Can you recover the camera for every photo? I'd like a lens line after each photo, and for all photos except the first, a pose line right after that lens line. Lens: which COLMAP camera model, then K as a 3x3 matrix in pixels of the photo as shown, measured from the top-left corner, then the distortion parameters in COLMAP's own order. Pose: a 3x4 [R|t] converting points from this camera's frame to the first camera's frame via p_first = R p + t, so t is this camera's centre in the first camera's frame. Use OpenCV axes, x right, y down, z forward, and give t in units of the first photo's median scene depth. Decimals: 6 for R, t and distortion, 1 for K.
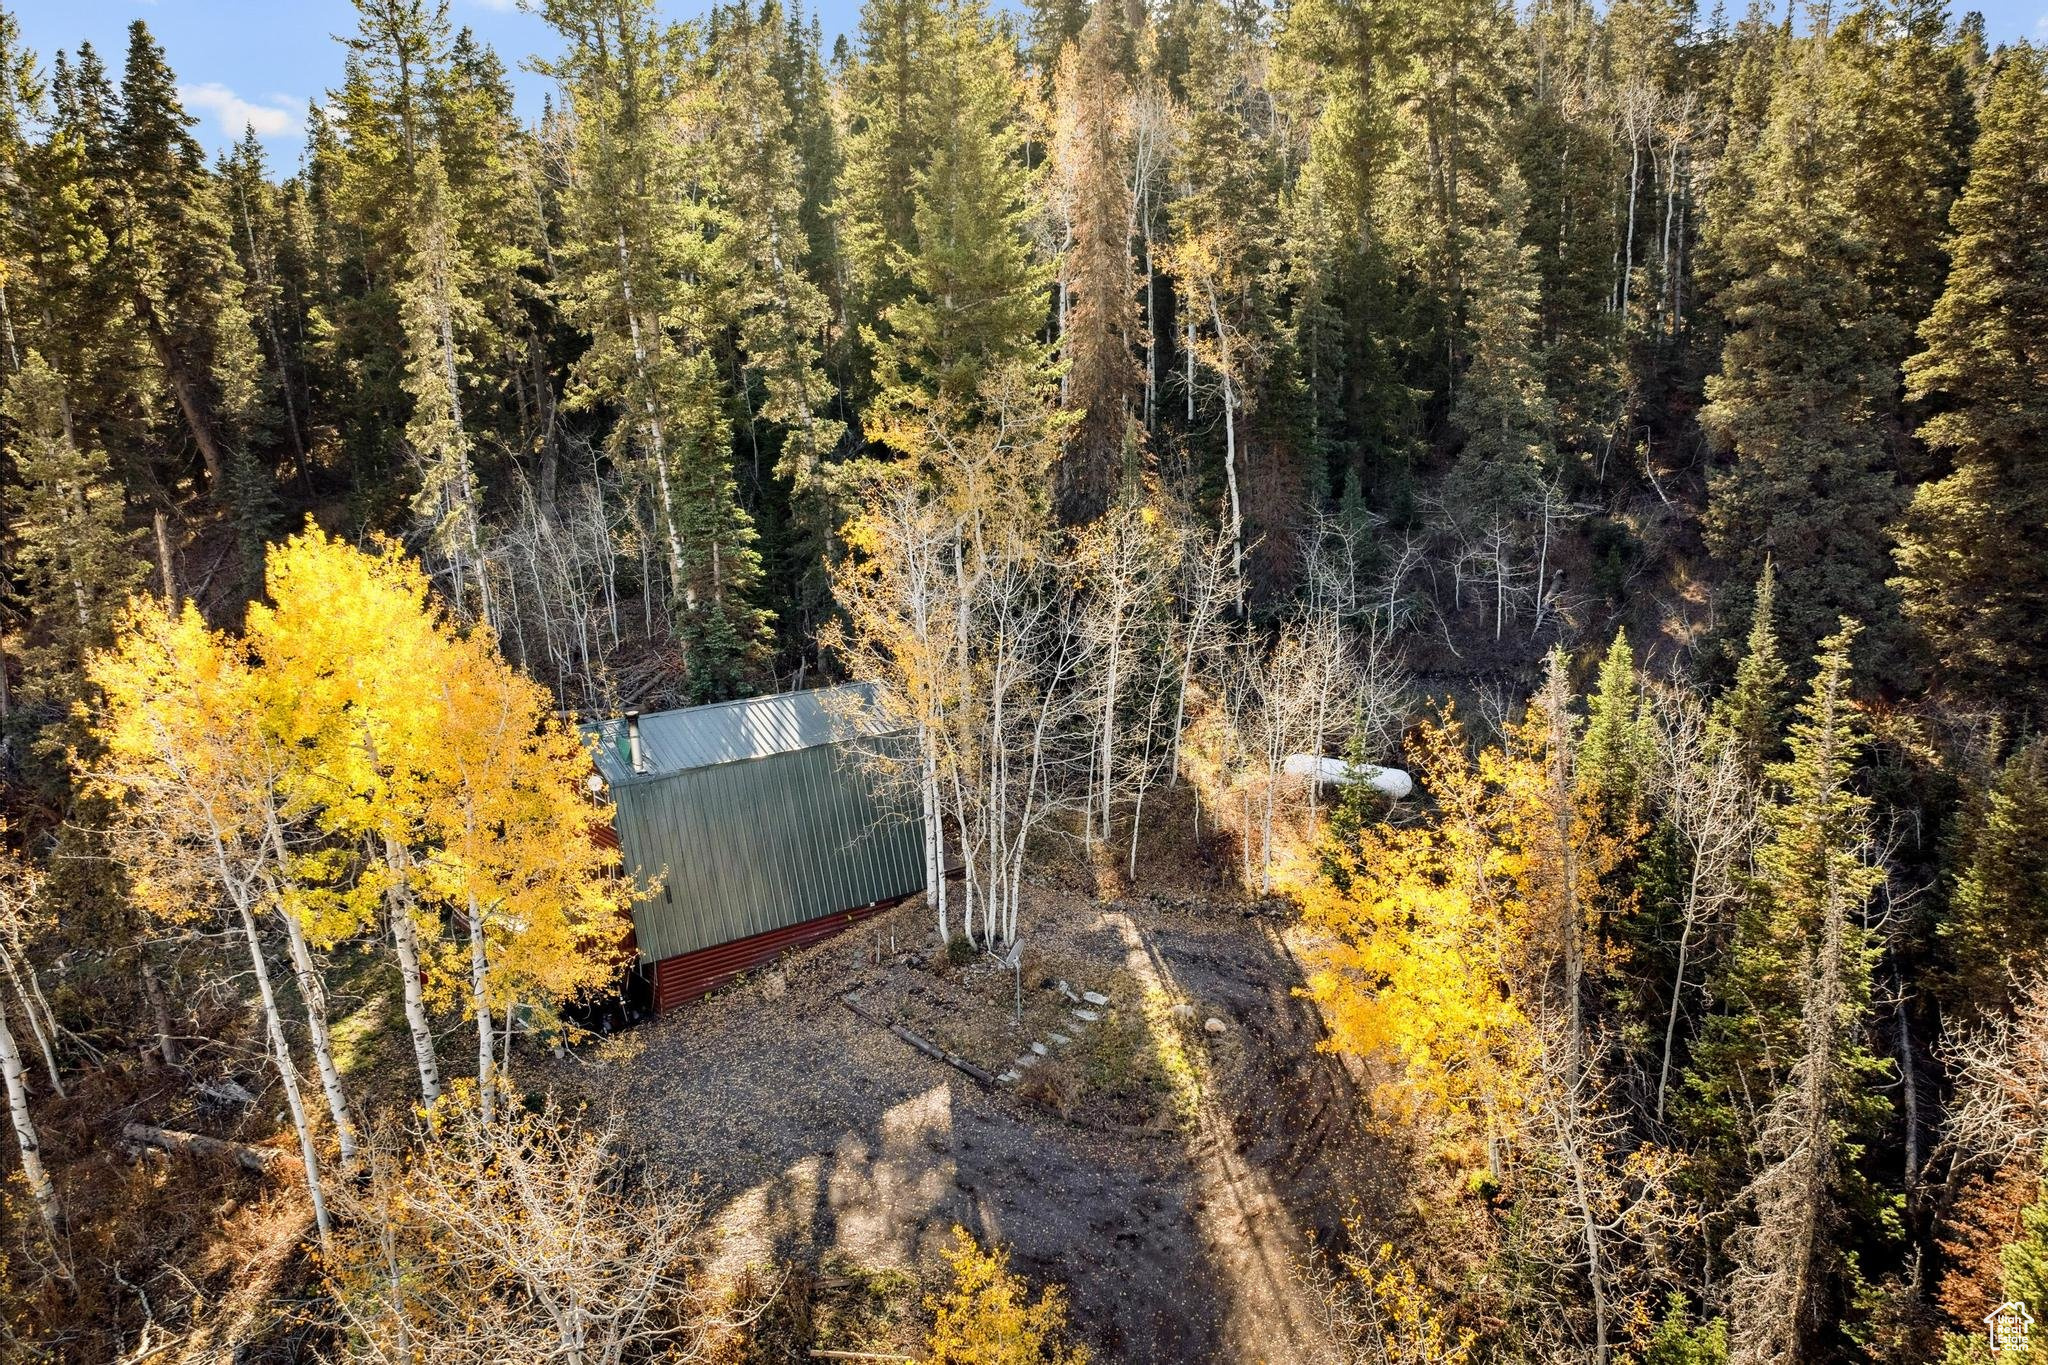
lens RADIAL K [[1430.5, 0, 1024.7], [0, 1430.5, 680.6], [0, 0, 1]] dist [-0.022931, -0.000999]
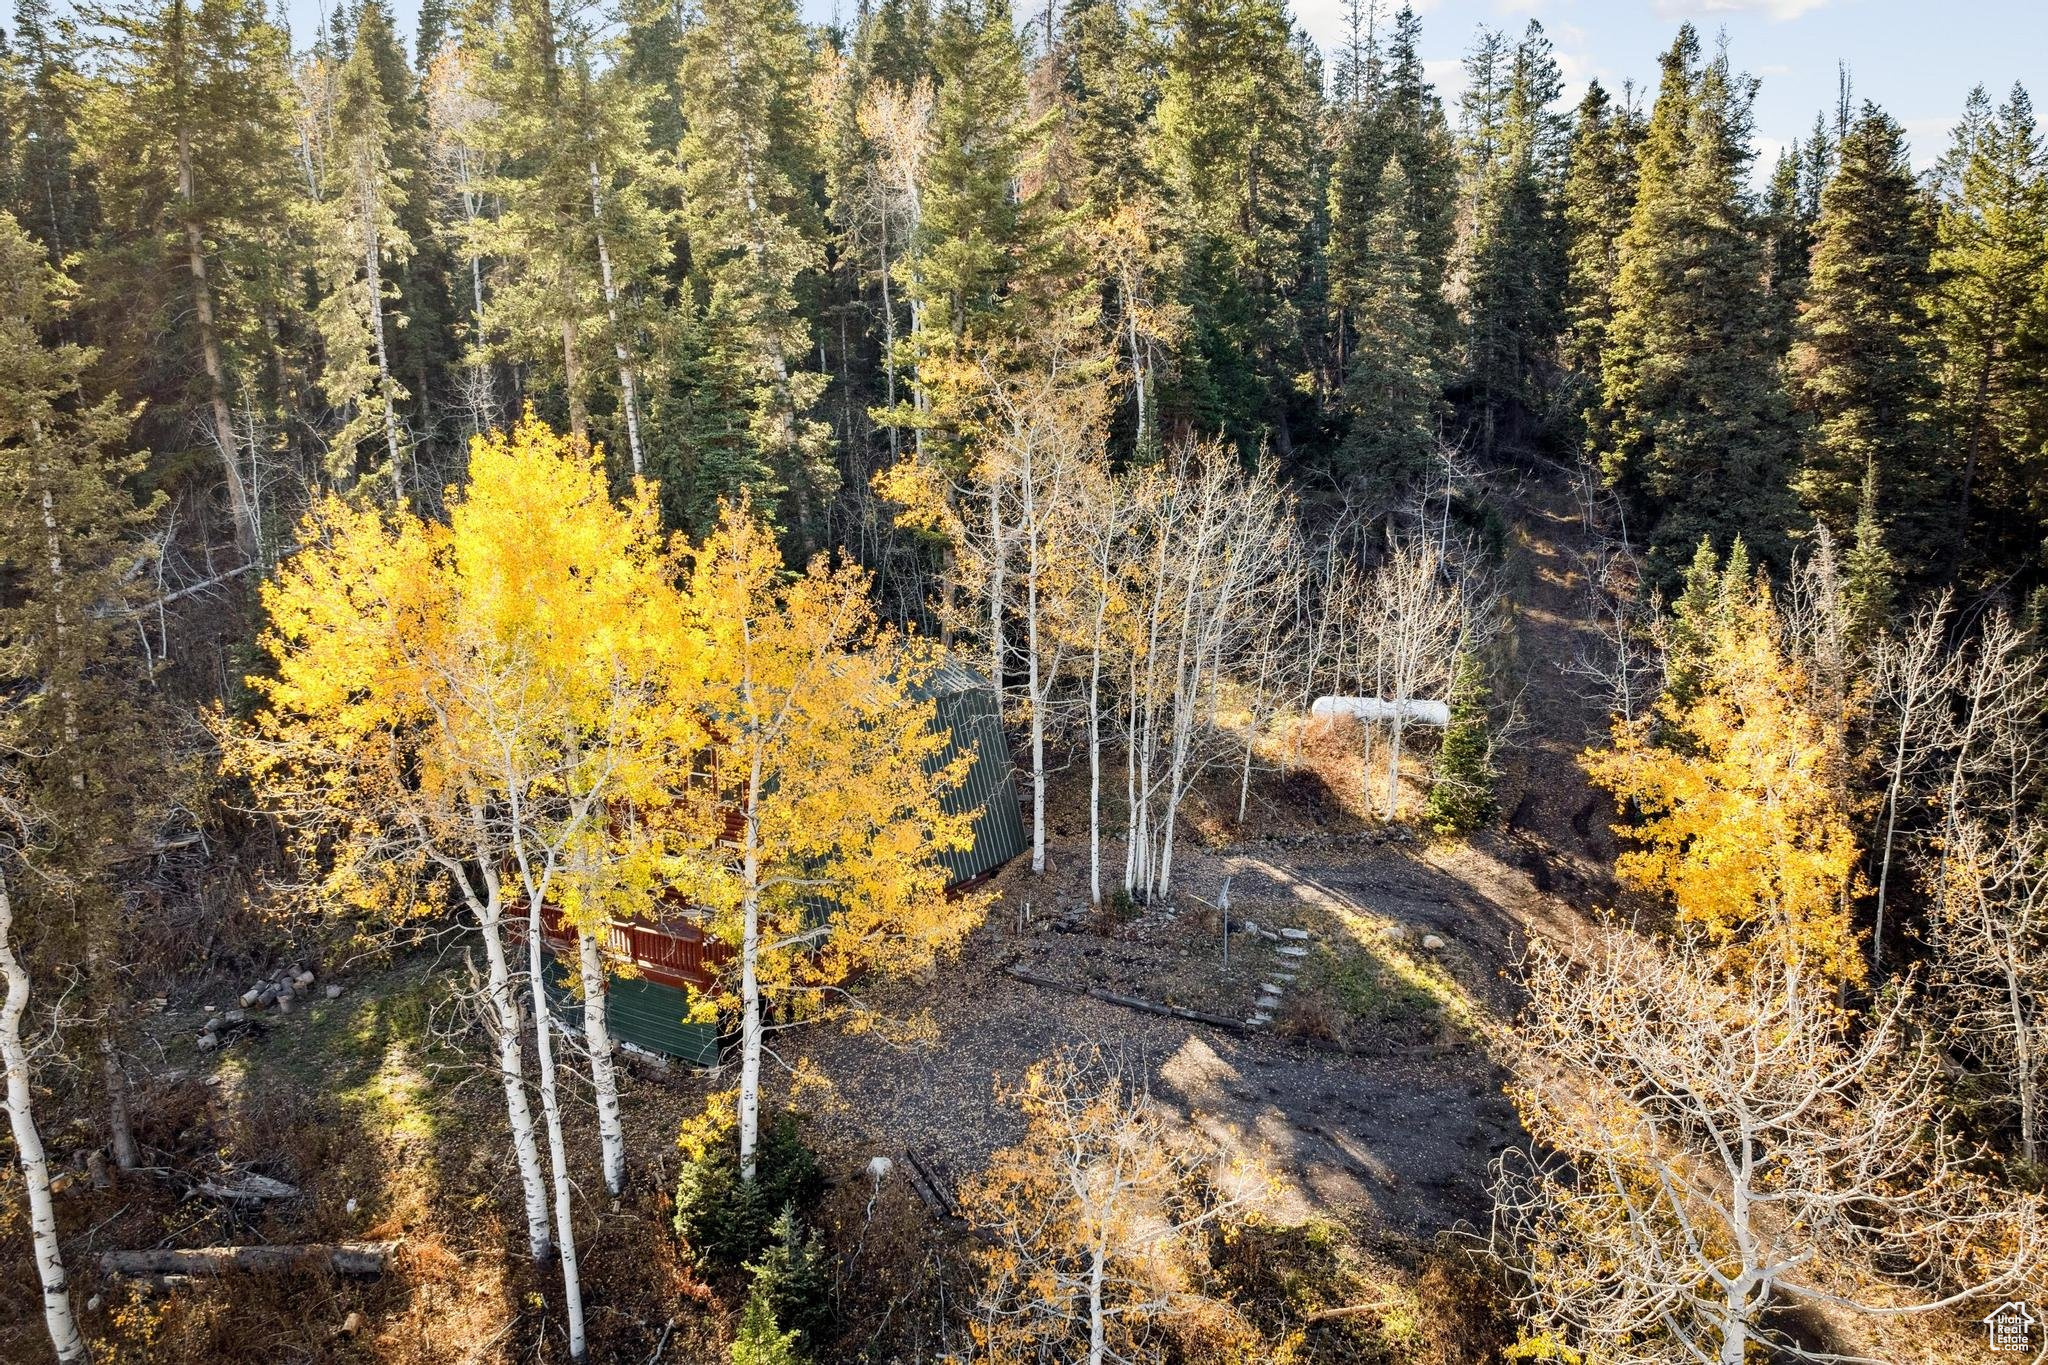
lens RADIAL K [[1430.5, 0, 1020.6], [0, 1430.5, 607.0], [0, 0, 1]] dist [-0.022931, -0.000999]
pose [[0.950050, -0.036695, 0.309931, -0.307081], [0.063519, 0.995013, -0.076901, 0.049431], [-0.305564, 0.092746, 0.947644, 0.095655]]
